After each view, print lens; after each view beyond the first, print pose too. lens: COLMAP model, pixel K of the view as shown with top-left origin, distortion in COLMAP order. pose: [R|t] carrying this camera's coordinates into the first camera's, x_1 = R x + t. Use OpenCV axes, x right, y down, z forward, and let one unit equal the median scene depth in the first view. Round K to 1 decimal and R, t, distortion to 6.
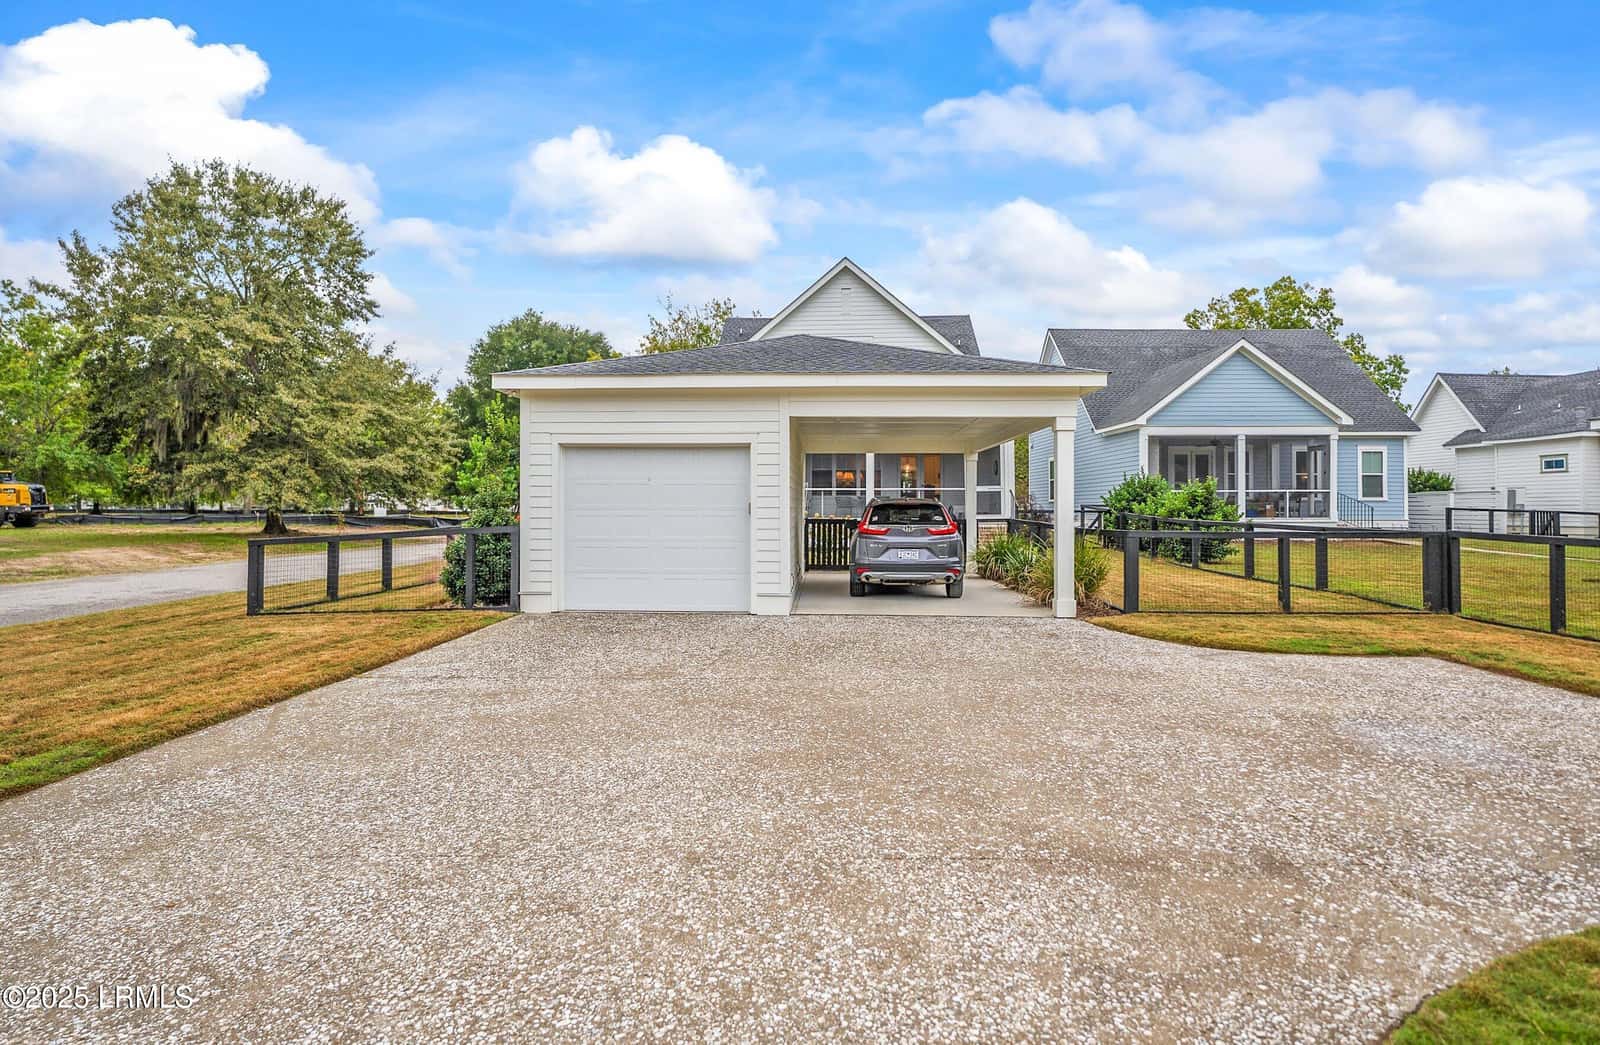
lens RADIAL K [[866.4, 0, 800.0], [0, 866.4, 522.5], [0, 0, 1]] dist [0.002877, 0.000496]
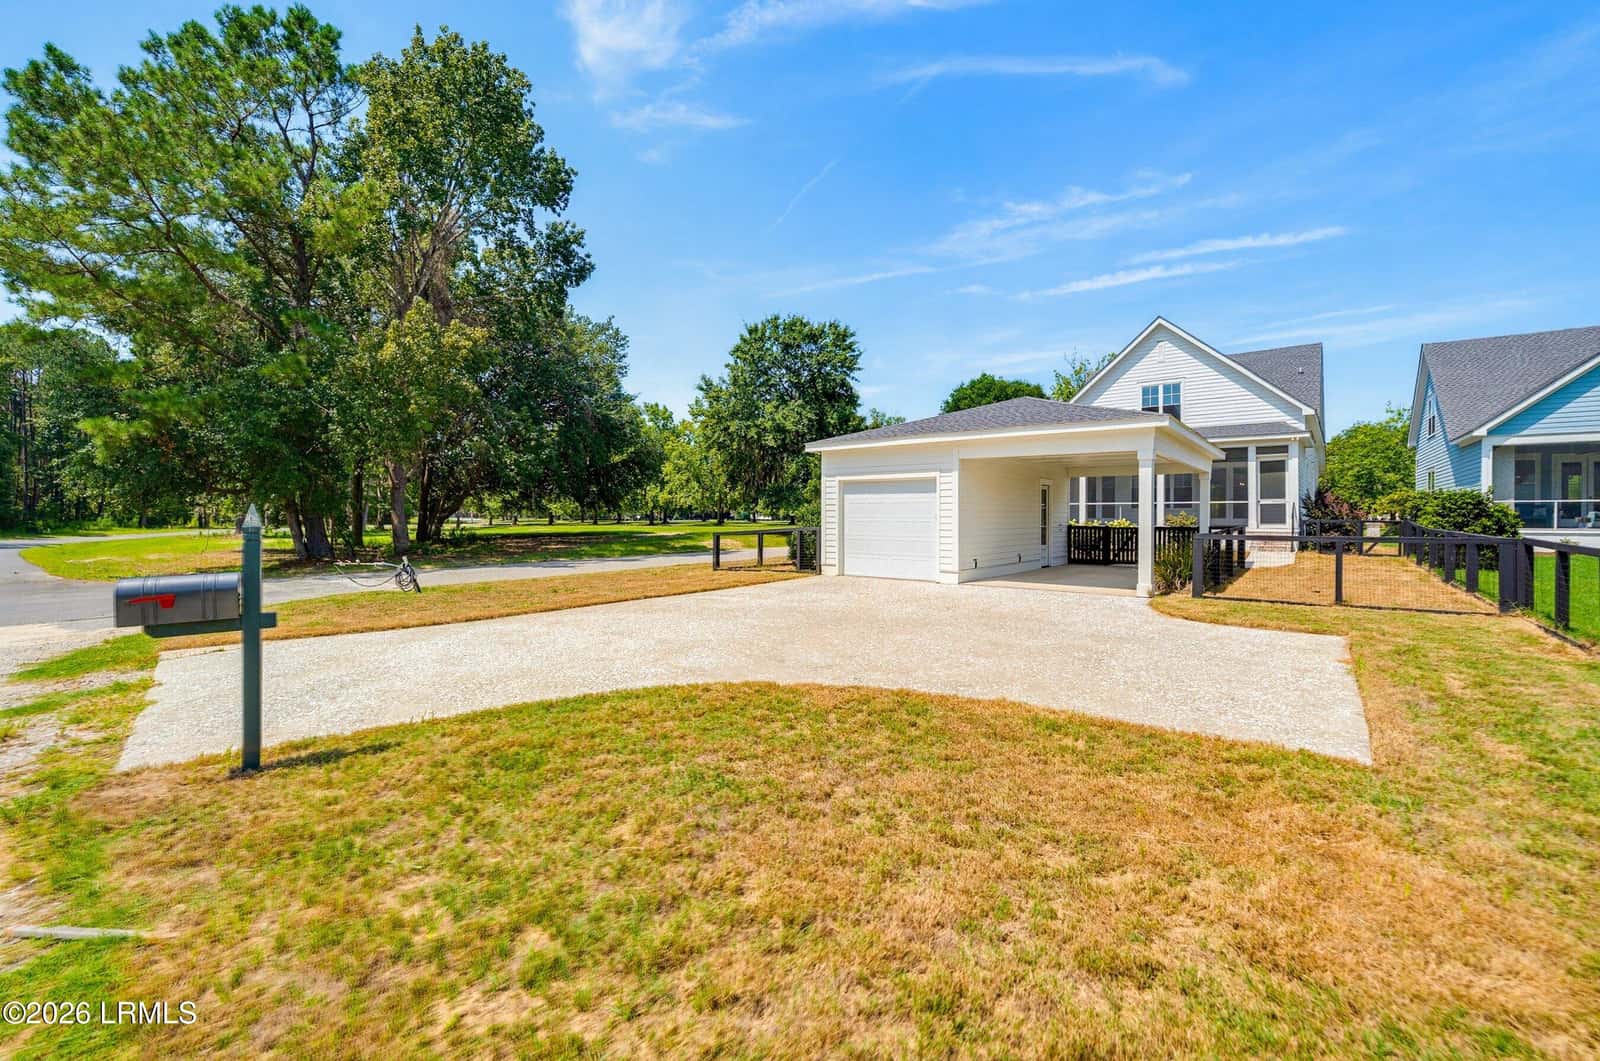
lens RADIAL K [[672.1, 0, 800.0], [0, 672.1, 530.5], [0, 0, 1]] dist [0.003972, -0.000037]
pose [[0.794566, 0.016681, -0.606948, 0.311405], [-0.013853, 0.999860, 0.009345, -0.000694], [0.607020, 0.000983, 0.794686, -0.089272]]
